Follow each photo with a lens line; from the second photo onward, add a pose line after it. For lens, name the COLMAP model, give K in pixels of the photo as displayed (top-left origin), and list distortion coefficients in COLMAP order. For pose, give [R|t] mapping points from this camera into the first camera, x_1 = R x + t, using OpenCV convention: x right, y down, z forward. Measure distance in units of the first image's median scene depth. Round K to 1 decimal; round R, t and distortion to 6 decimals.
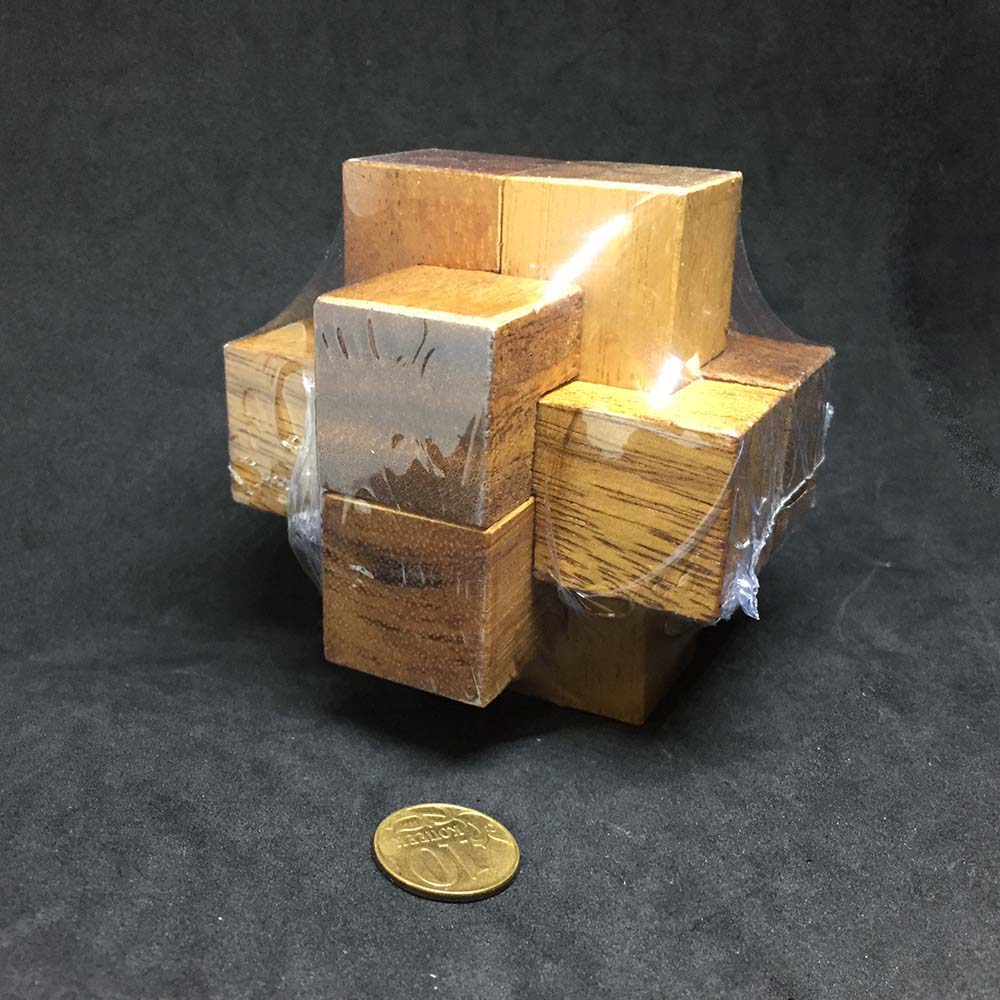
lens RADIAL K [[1209.4, 0, 500.0], [0, 1209.4, 500.0], [0, 0, 1]] dist [0.022145, 0.034148]
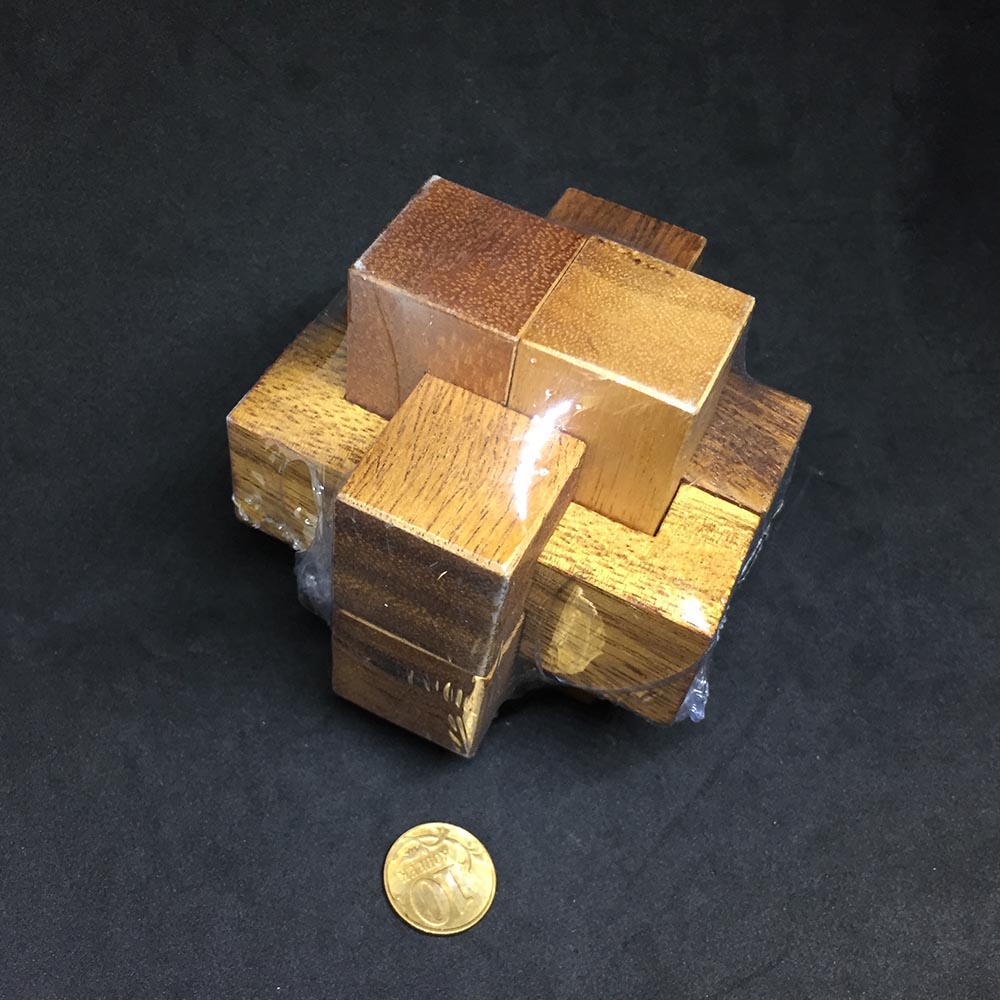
lens RADIAL K [[1209.4, 0, 500.0], [0, 1209.4, 500.0], [0, 0, 1]] dist [0.022145, 0.034148]
pose [[0.995414, 0.027412, 0.091648, -0.099246], [-0.070201, 0.860142, 0.505201, -0.647526], [-0.064982, -0.509318, 0.858121, 0.086105]]
